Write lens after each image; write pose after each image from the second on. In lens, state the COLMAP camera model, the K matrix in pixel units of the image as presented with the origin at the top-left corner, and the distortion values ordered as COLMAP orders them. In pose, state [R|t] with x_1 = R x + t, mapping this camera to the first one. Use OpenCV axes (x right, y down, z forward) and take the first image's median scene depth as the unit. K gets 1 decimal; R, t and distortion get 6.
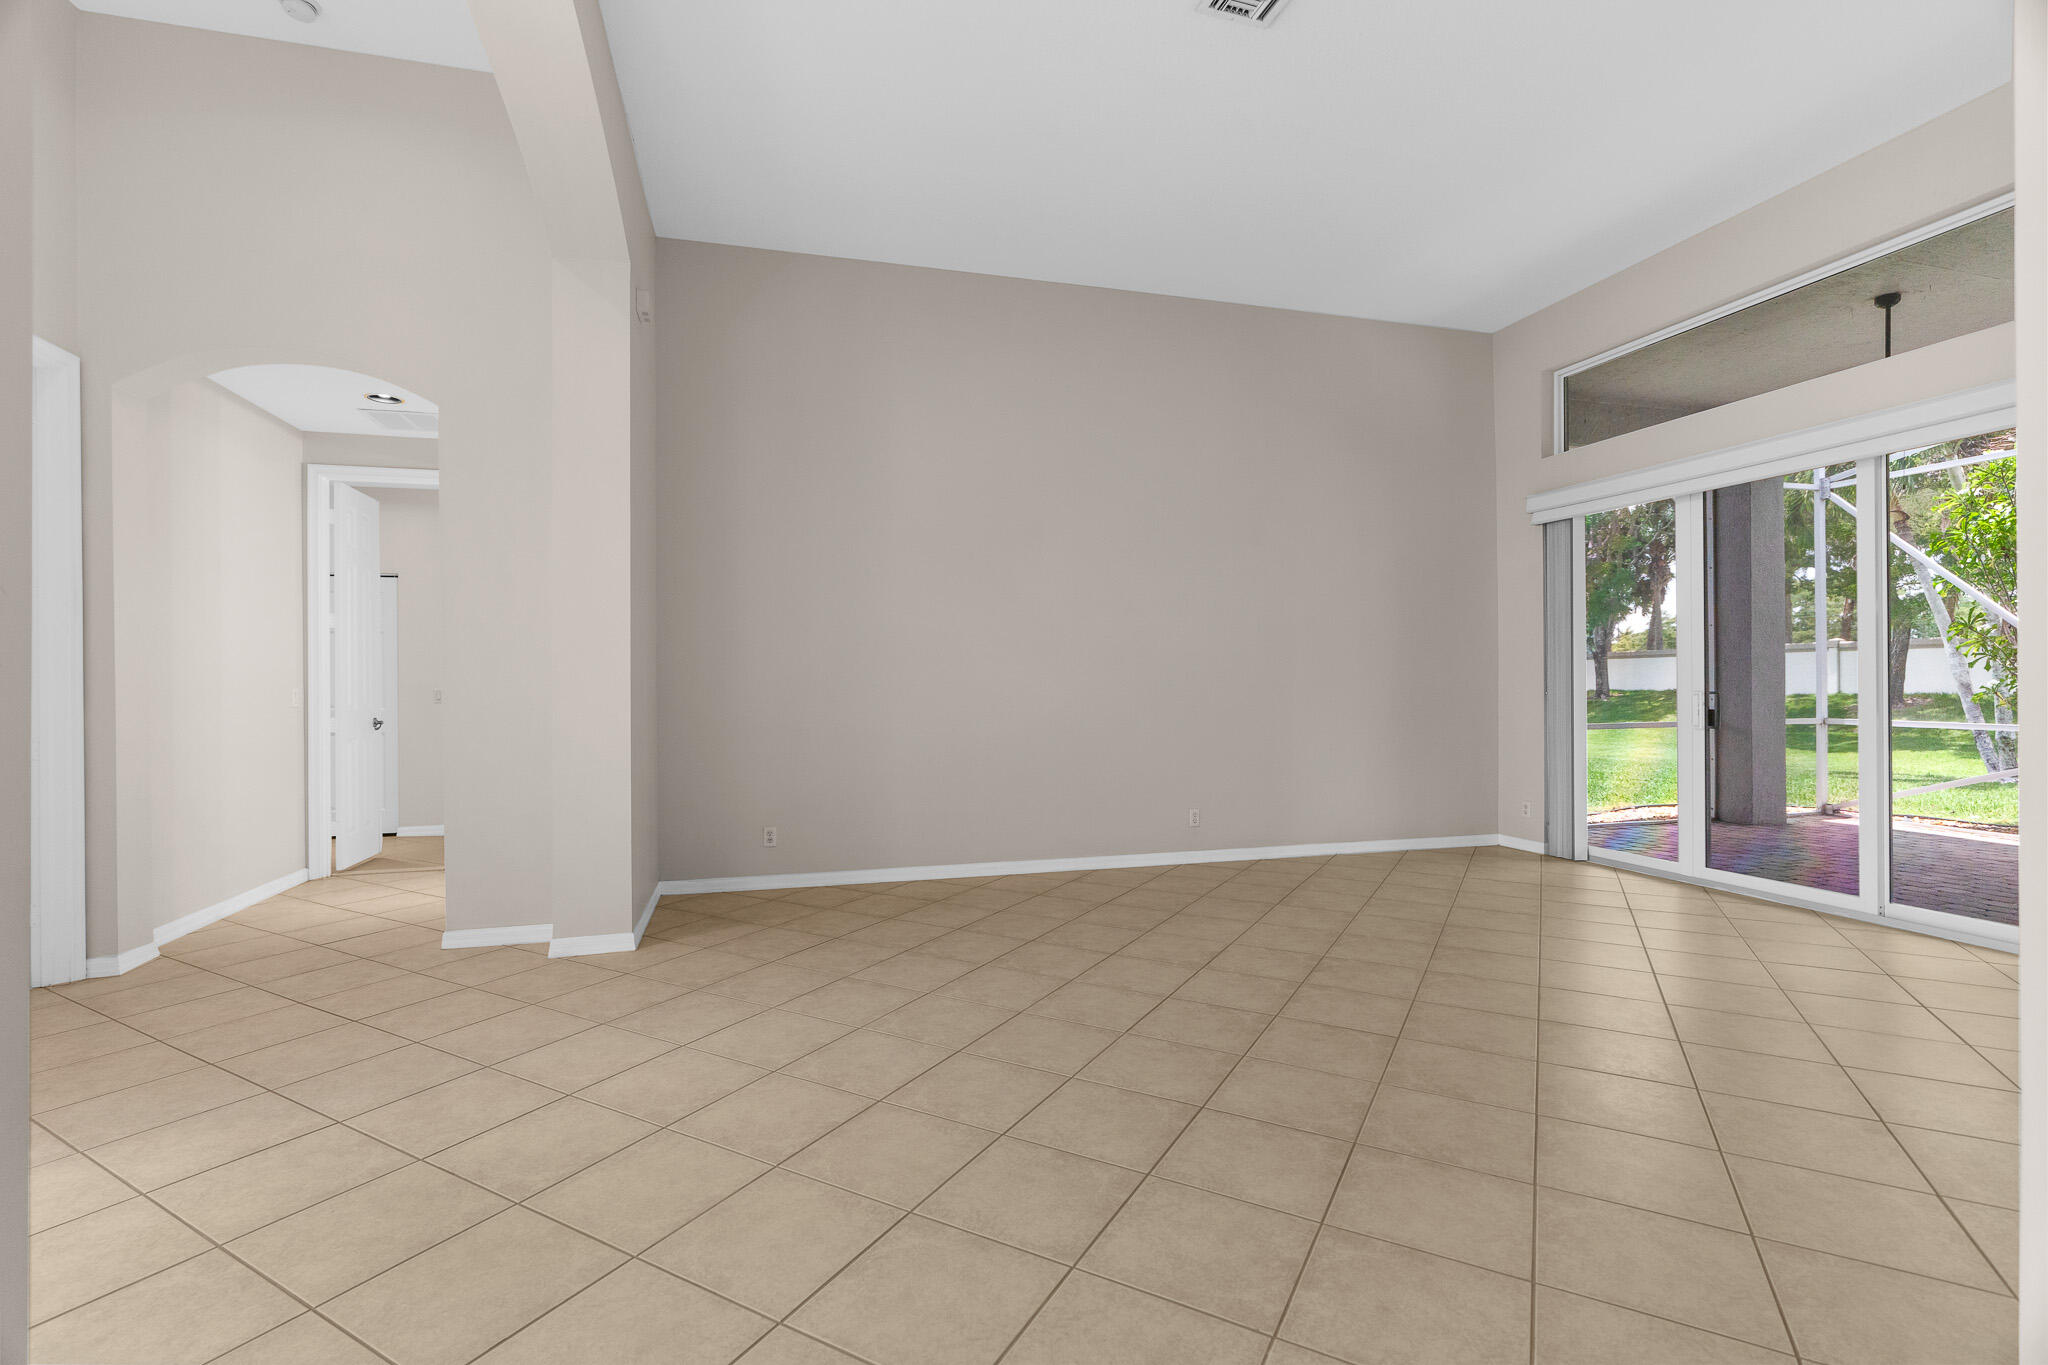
lens RADIAL K [[930.5, 0, 1028.2], [0, 930.5, 679.3], [0, 0, 1]] dist [-0.003819, 0.002210]
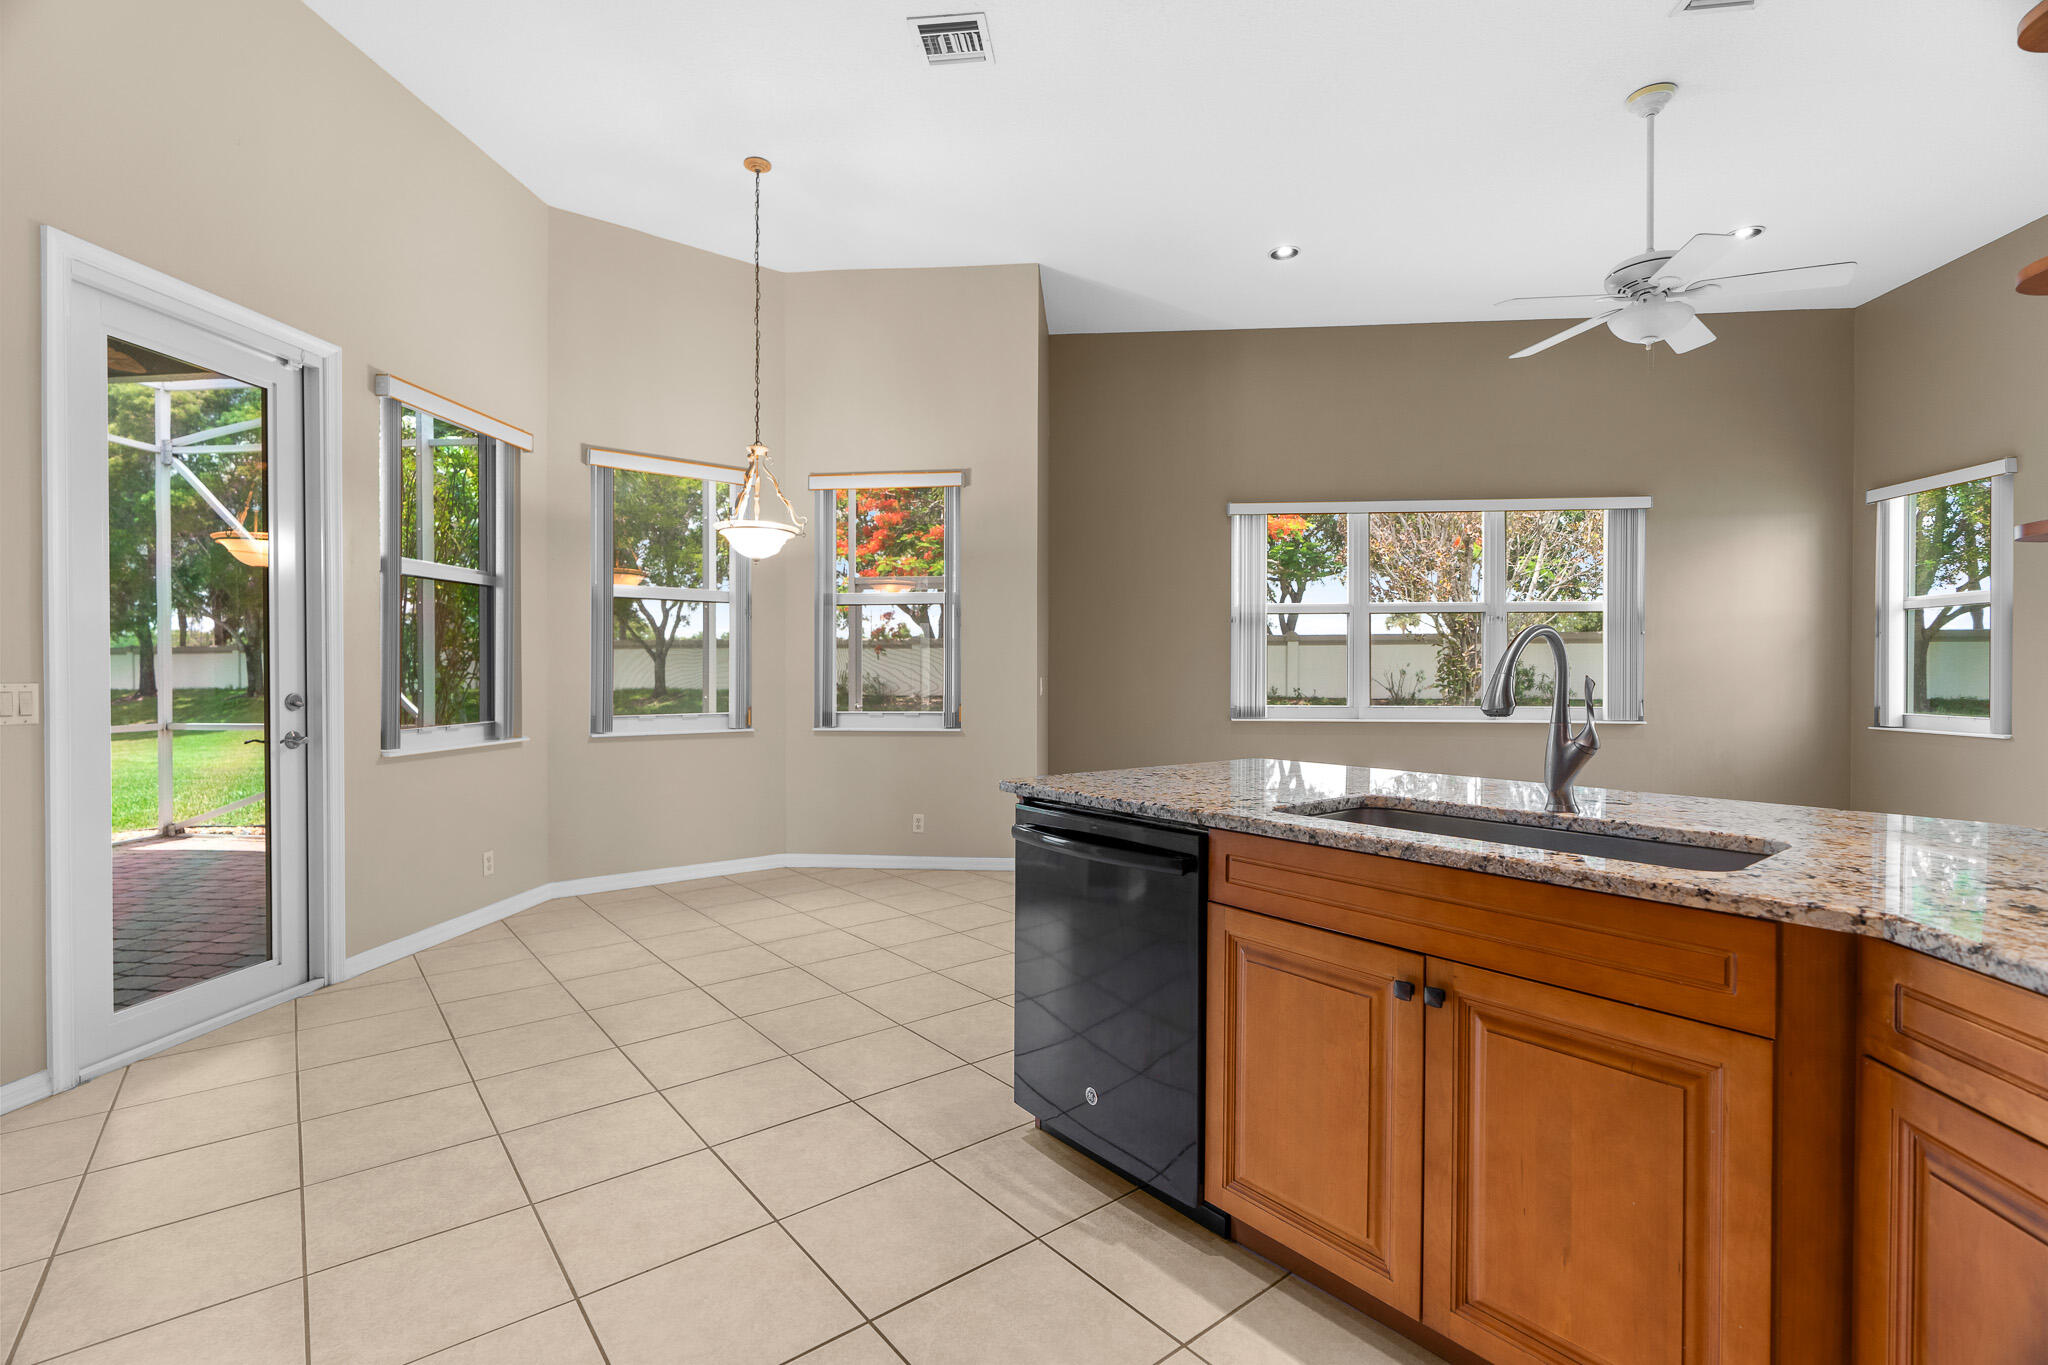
lens RADIAL K [[930.5, 0, 1004.1], [0, 930.5, 692.6], [0, 0, 1]] dist [-0.003819, 0.002210]
pose [[0.391931, -0.012642, 0.919908, 0.611419], [-0.006475, 0.999843, 0.016499, -0.009058], [-0.919972, -0.012423, 0.391787, -0.056894]]
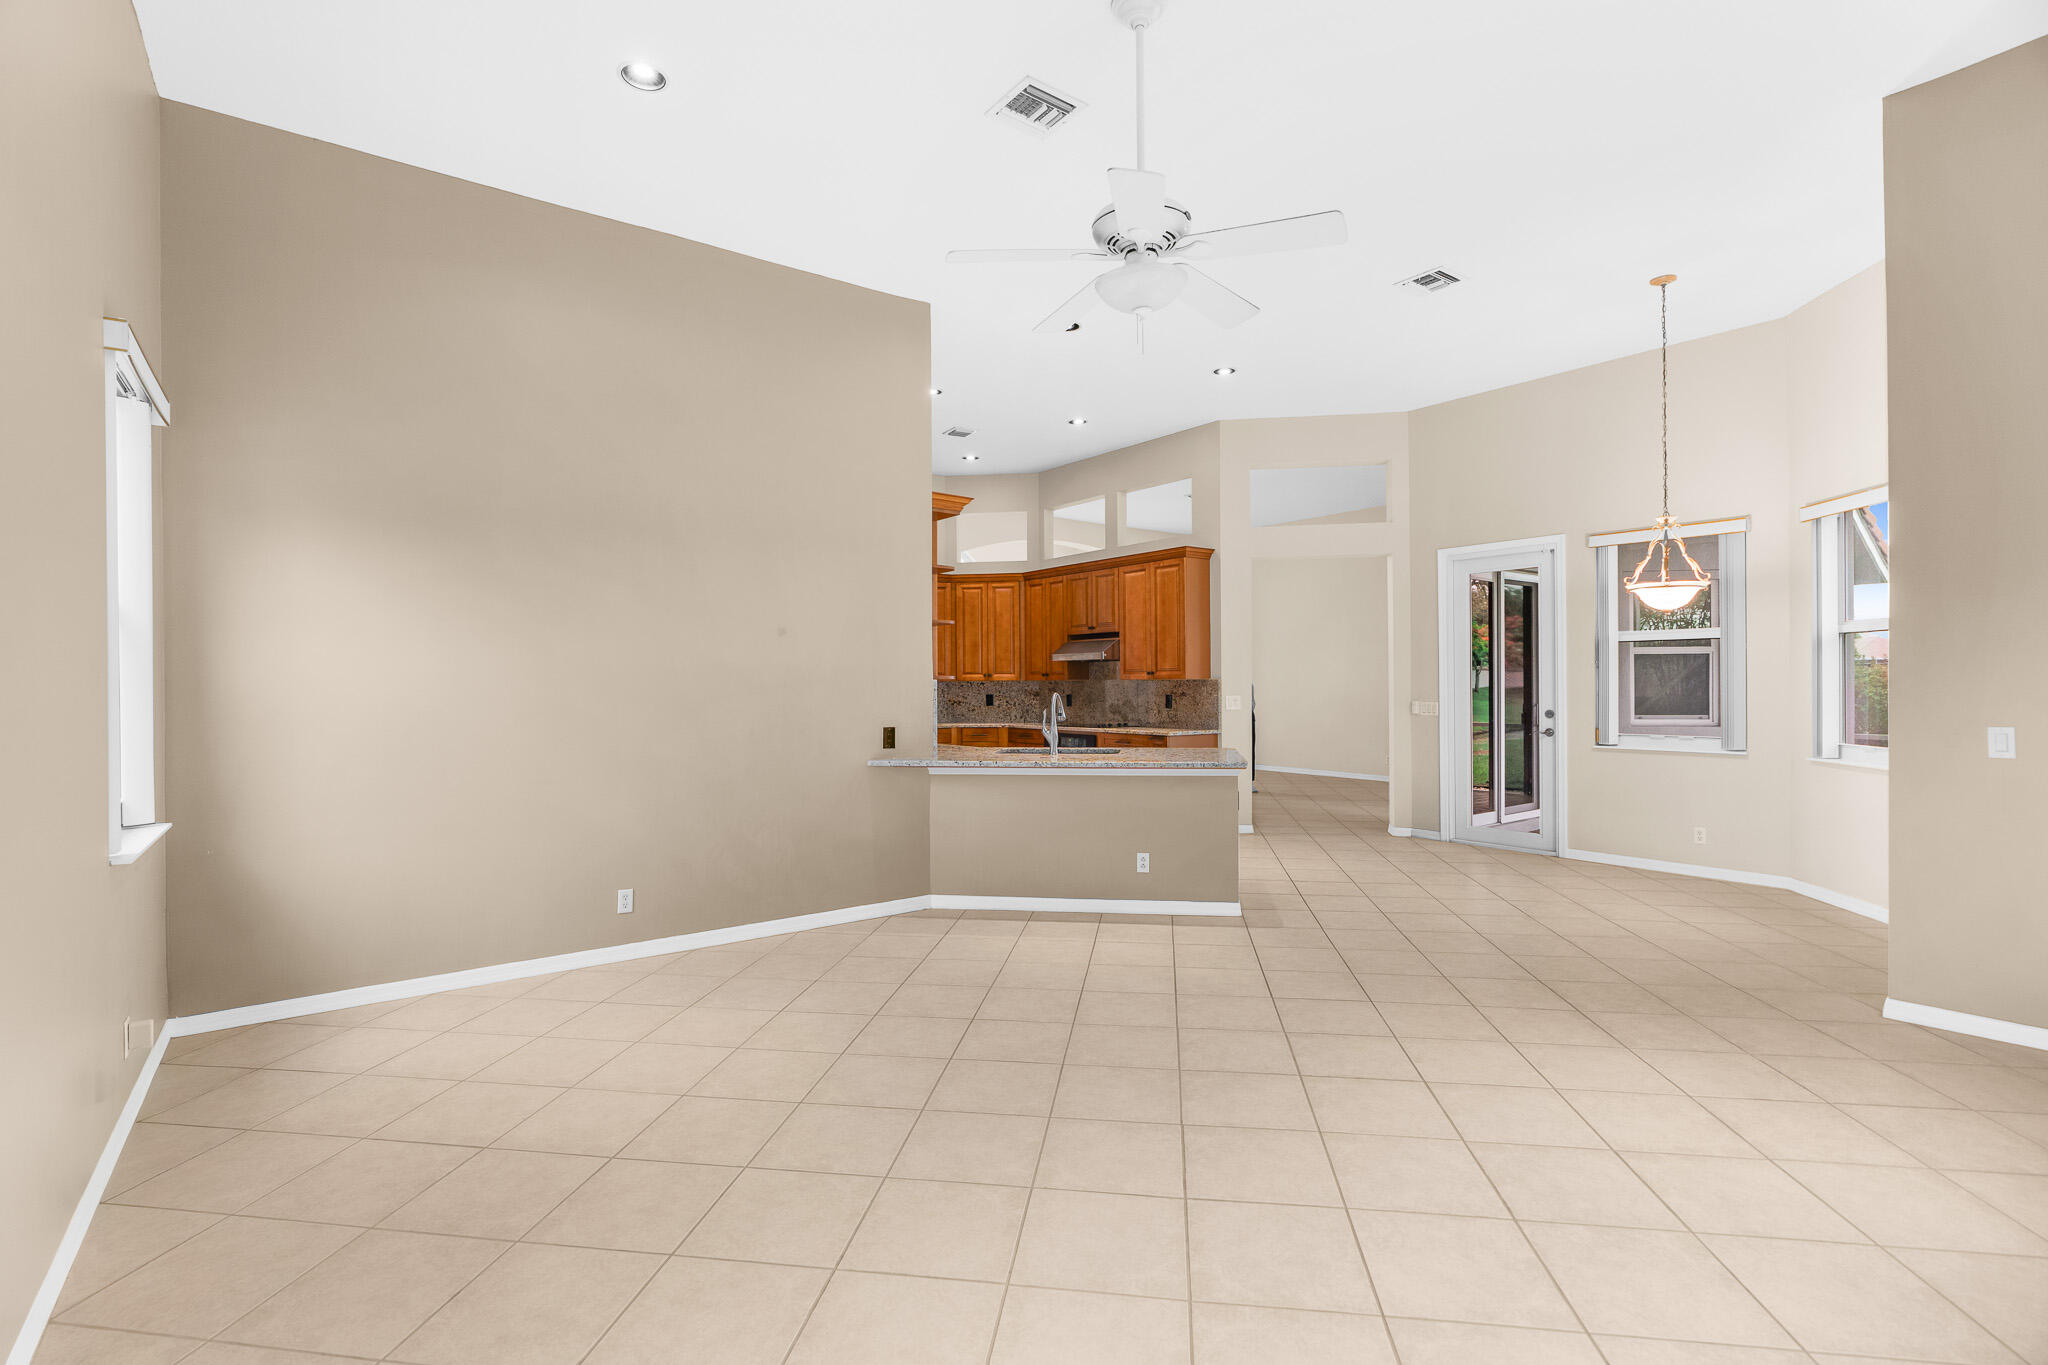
lens RADIAL K [[930.5, 0, 1006.6], [0, 930.5, 684.9], [0, 0, 1]] dist [-0.003819, 0.002210]
pose [[0.347458, 0.008026, -0.937661, 1.908941], [0.011552, 0.999851, 0.012839, -0.053339], [0.937624, -0.015293, 0.347314, -0.513789]]
